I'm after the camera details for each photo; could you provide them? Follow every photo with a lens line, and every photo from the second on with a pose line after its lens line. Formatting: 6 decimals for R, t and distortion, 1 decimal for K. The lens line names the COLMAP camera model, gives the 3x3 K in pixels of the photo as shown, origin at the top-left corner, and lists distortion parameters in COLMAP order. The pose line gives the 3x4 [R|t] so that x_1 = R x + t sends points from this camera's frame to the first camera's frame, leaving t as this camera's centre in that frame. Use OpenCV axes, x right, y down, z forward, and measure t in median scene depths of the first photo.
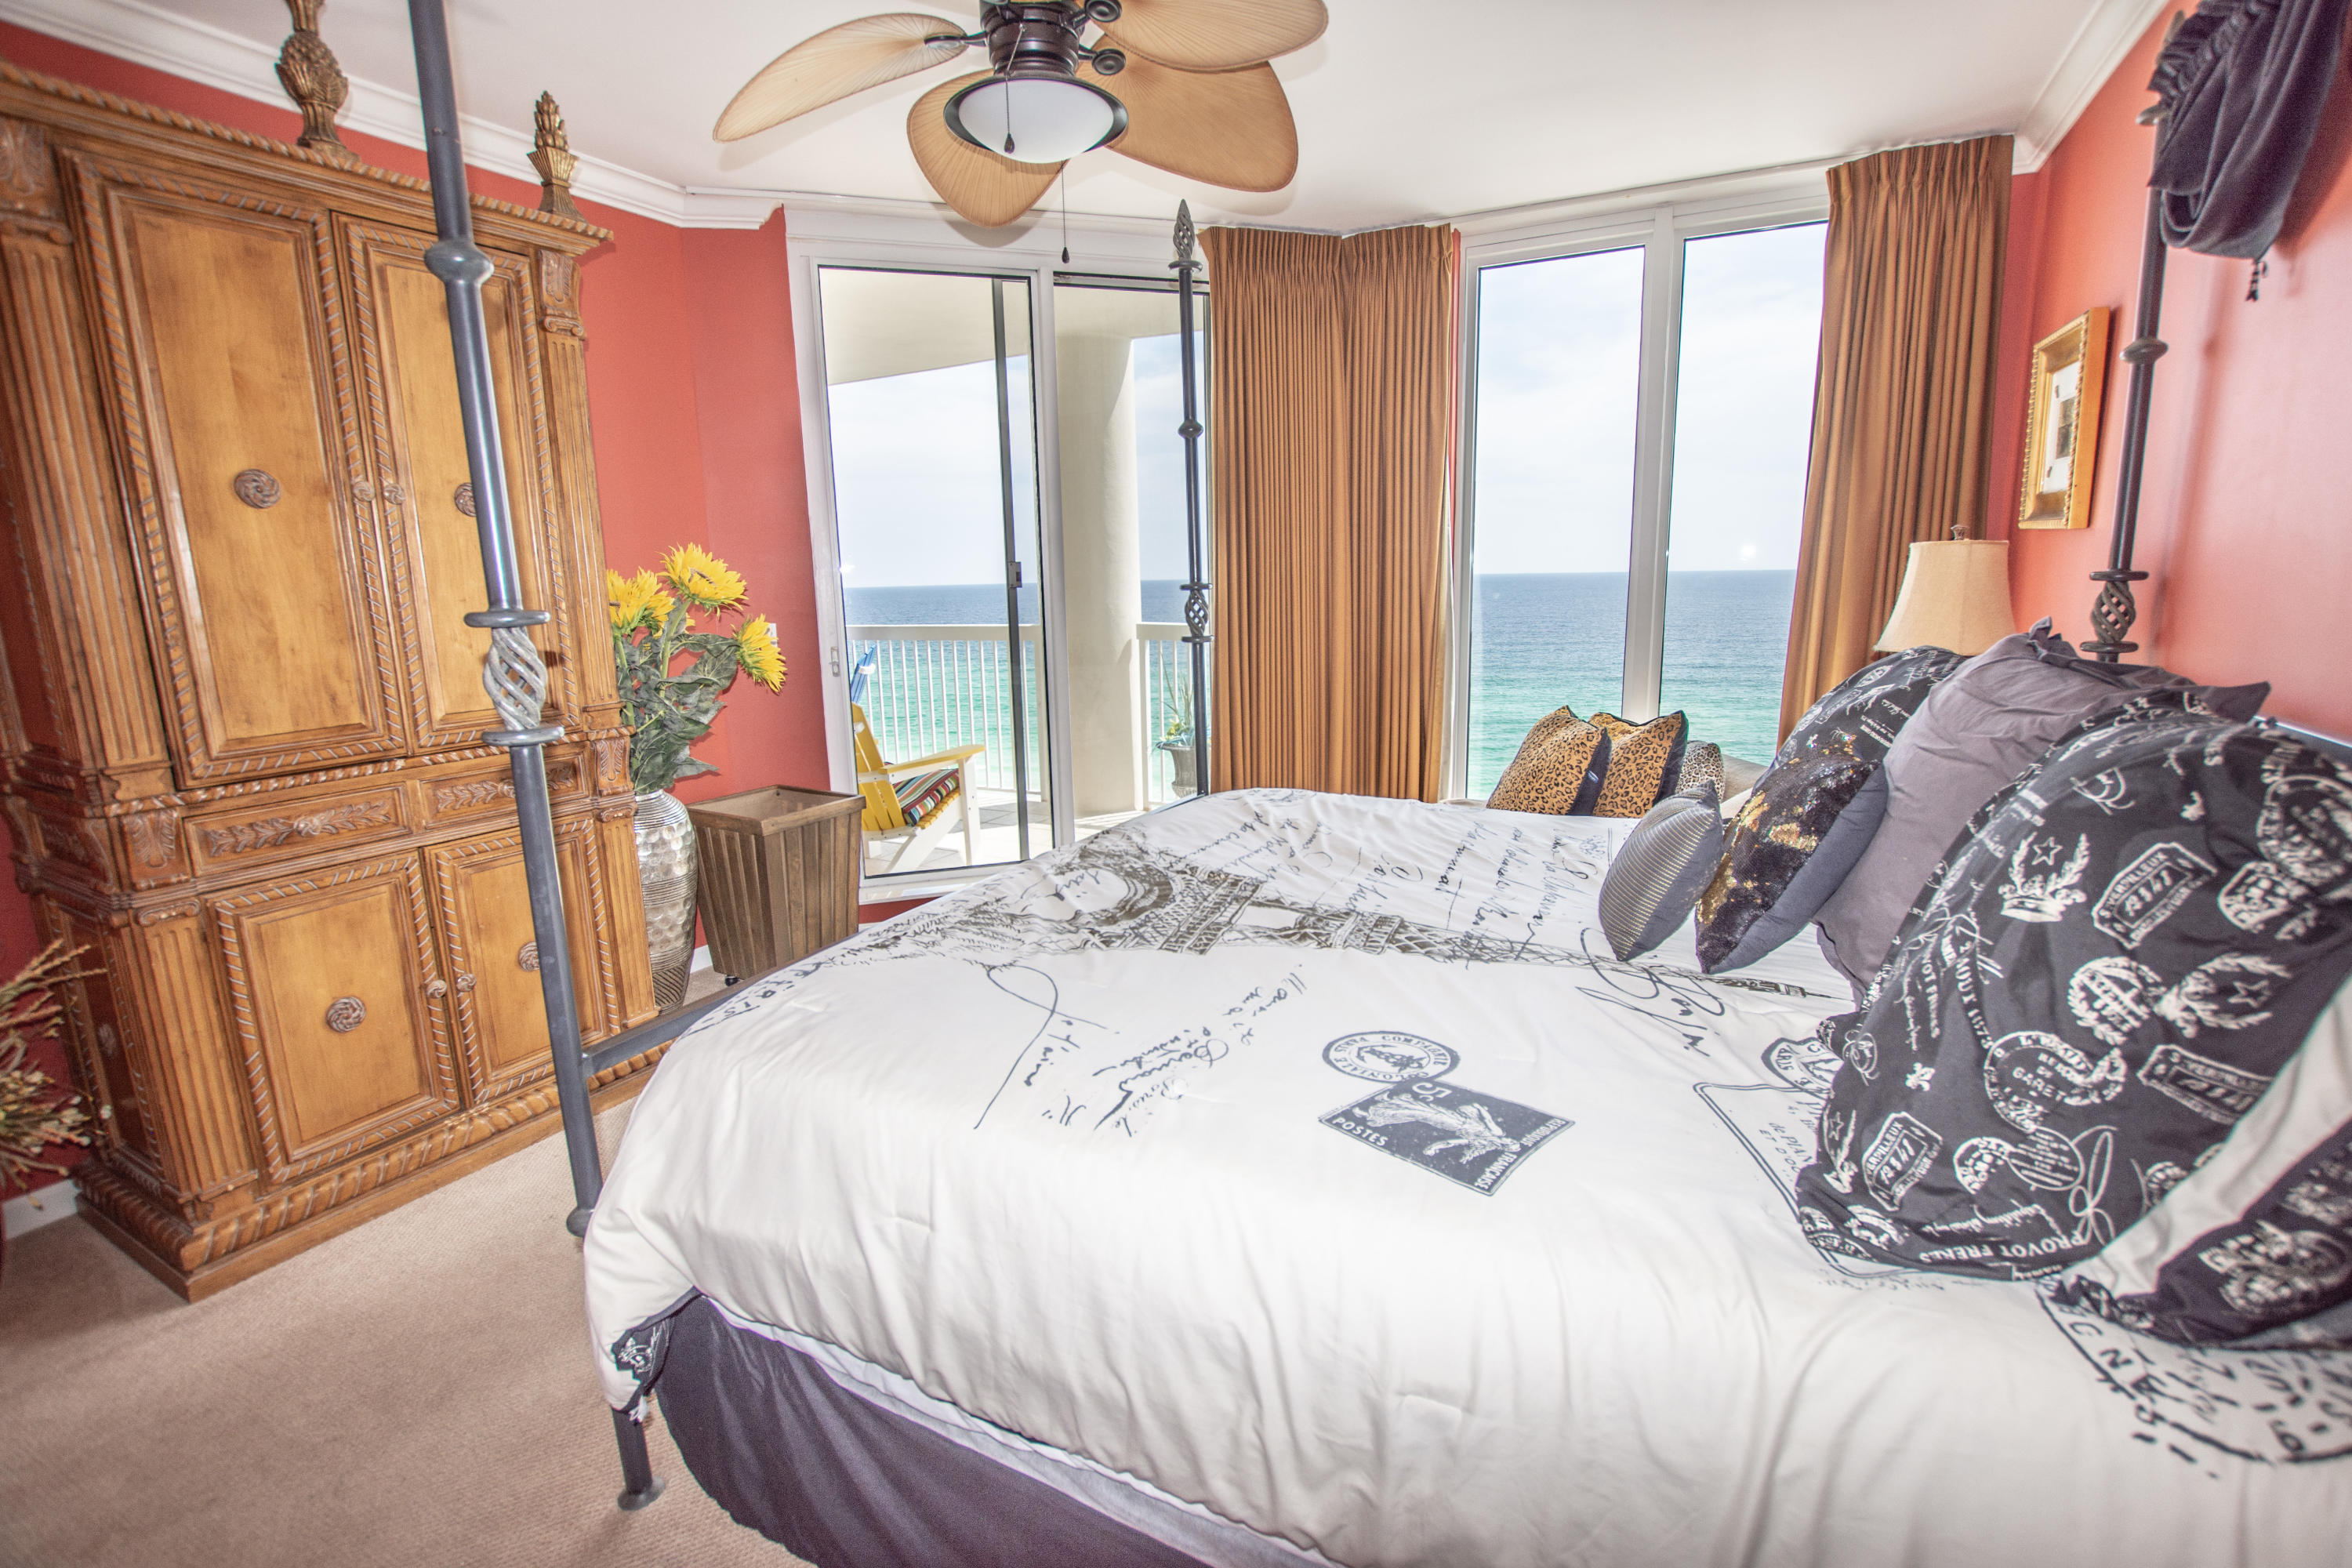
lens RADIAL K [[1031.7, 0, 1191.4], [0, 1031.7, 779.6], [0, 0, 1]] dist [-0.035483, 0.005803]
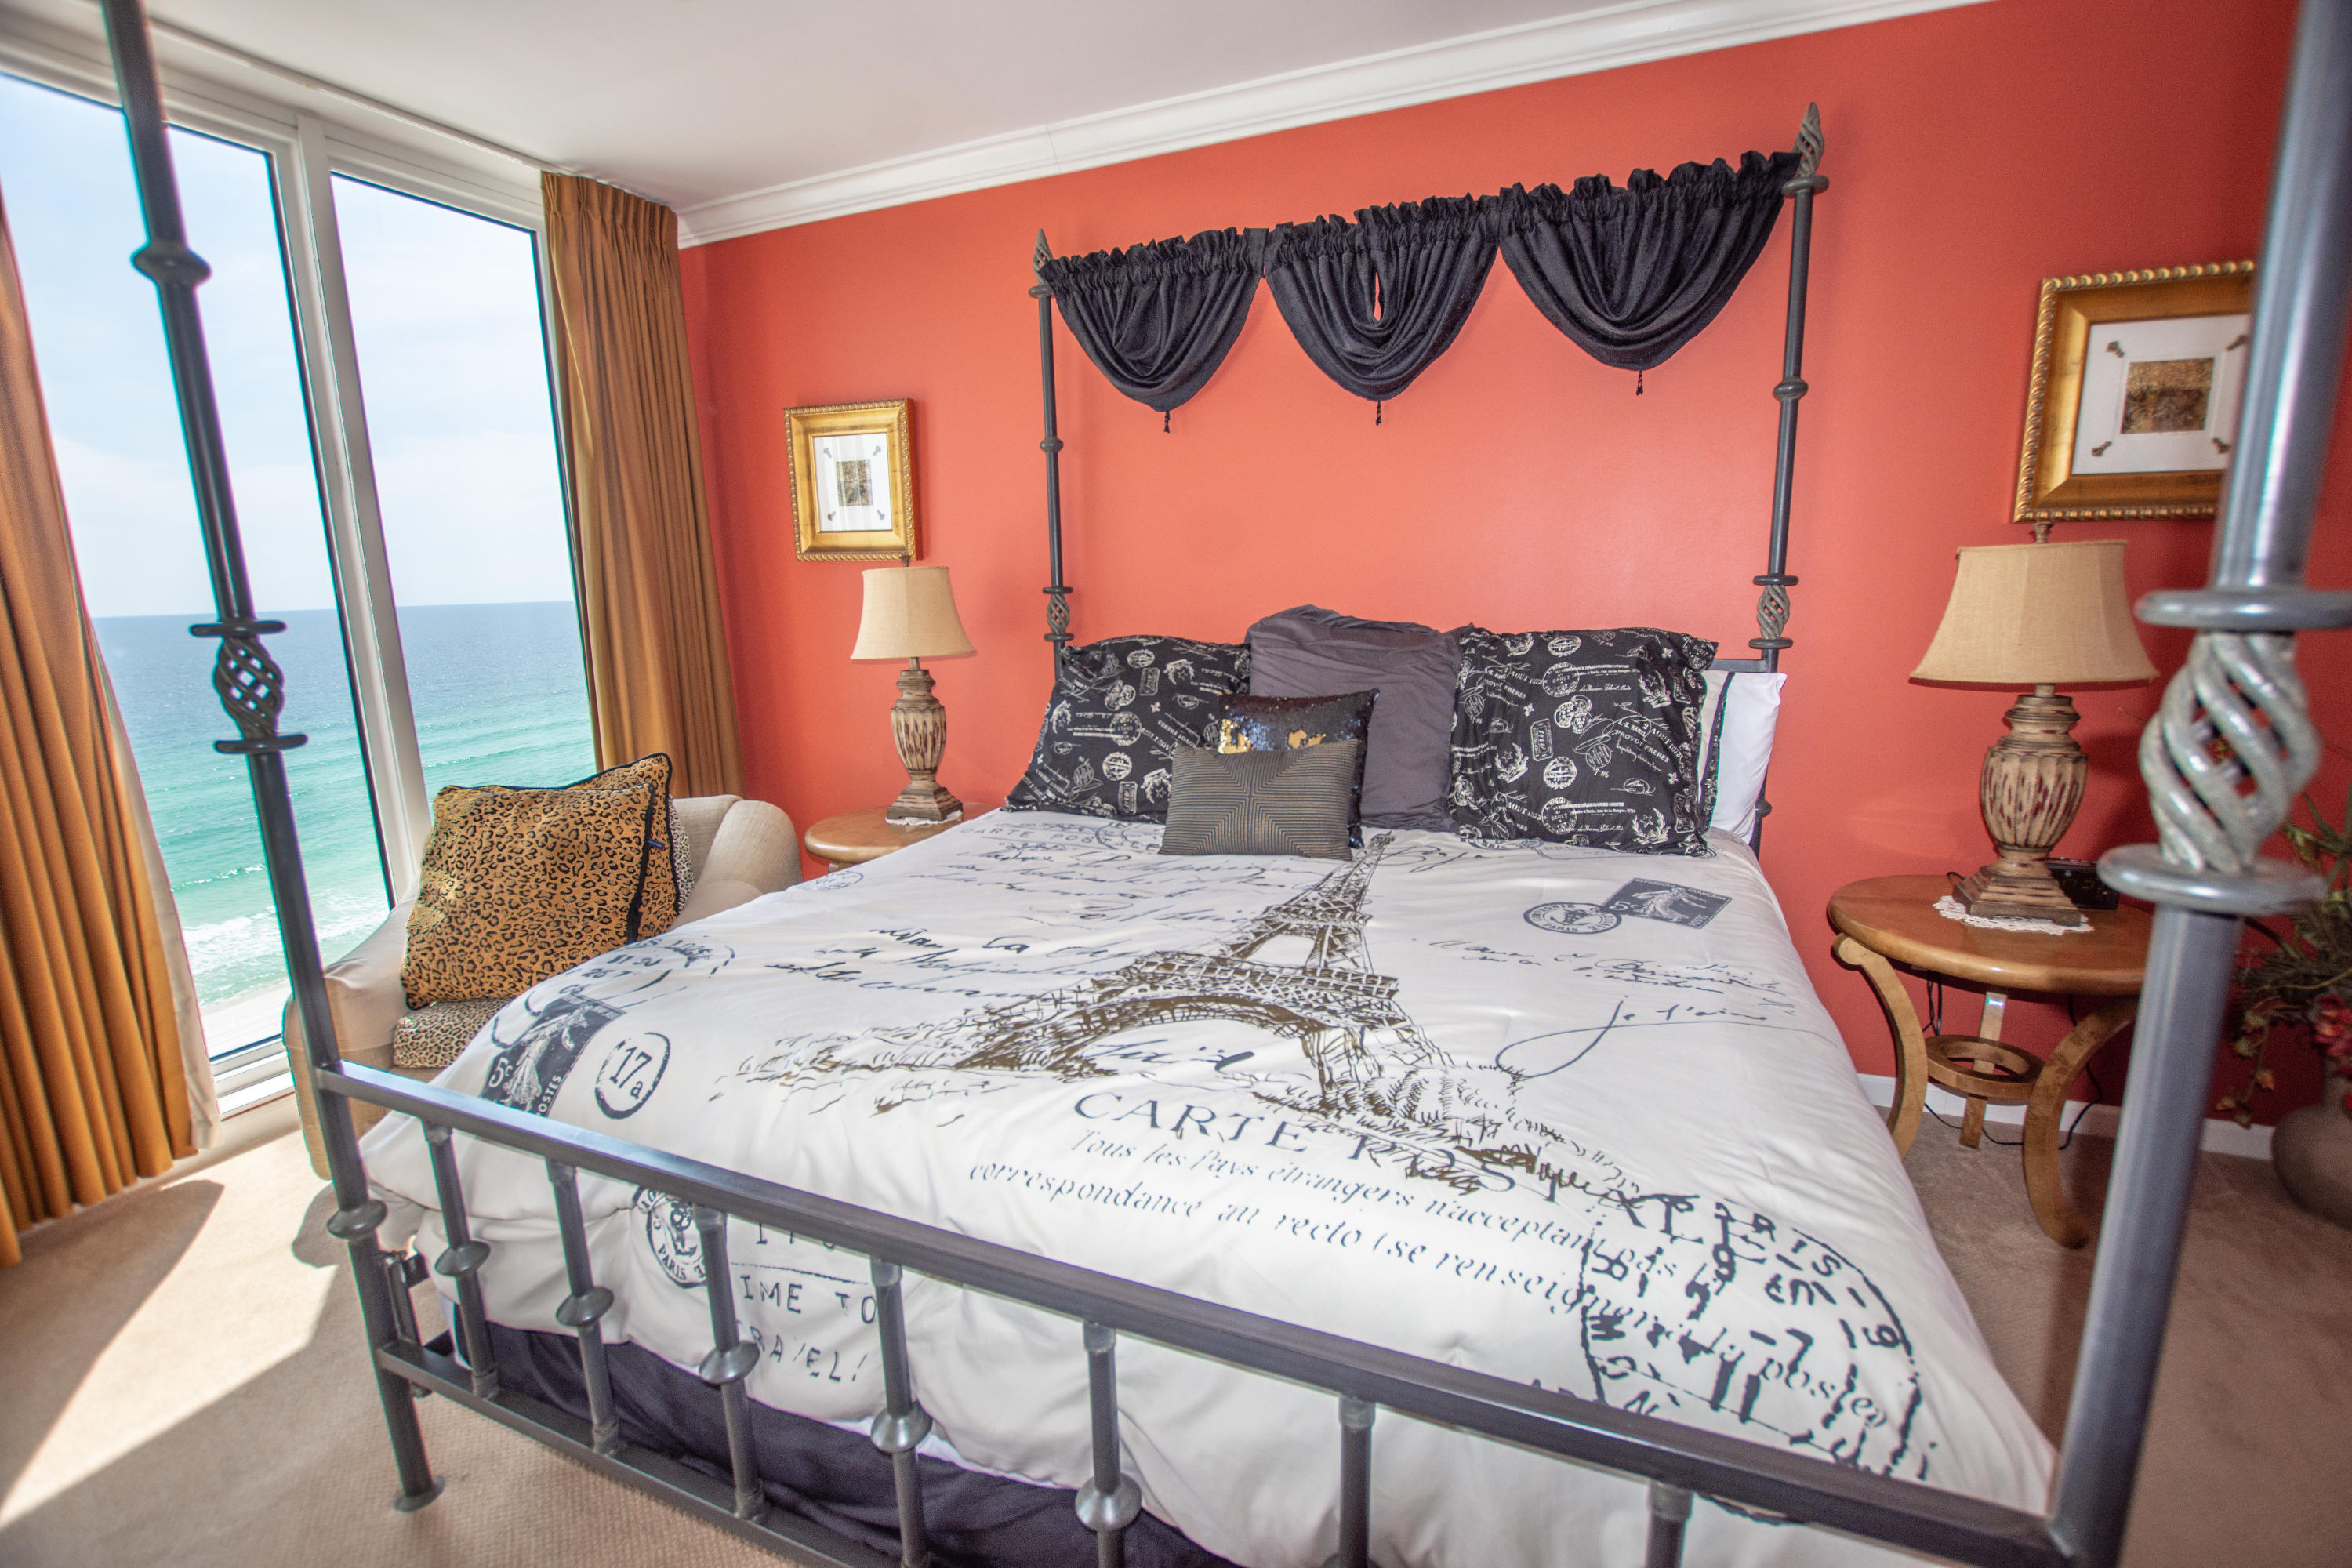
lens RADIAL K [[1031.7, 0, 1191.4], [0, 1031.7, 779.6], [0, 0, 1]] dist [-0.035483, 0.005803]
pose [[-0.062944, -0.166963, 0.983952, -0.778618], [0.222207, 0.958815, 0.176913, -0.186006], [-0.972966, 0.229777, -0.023251, 1.063141]]
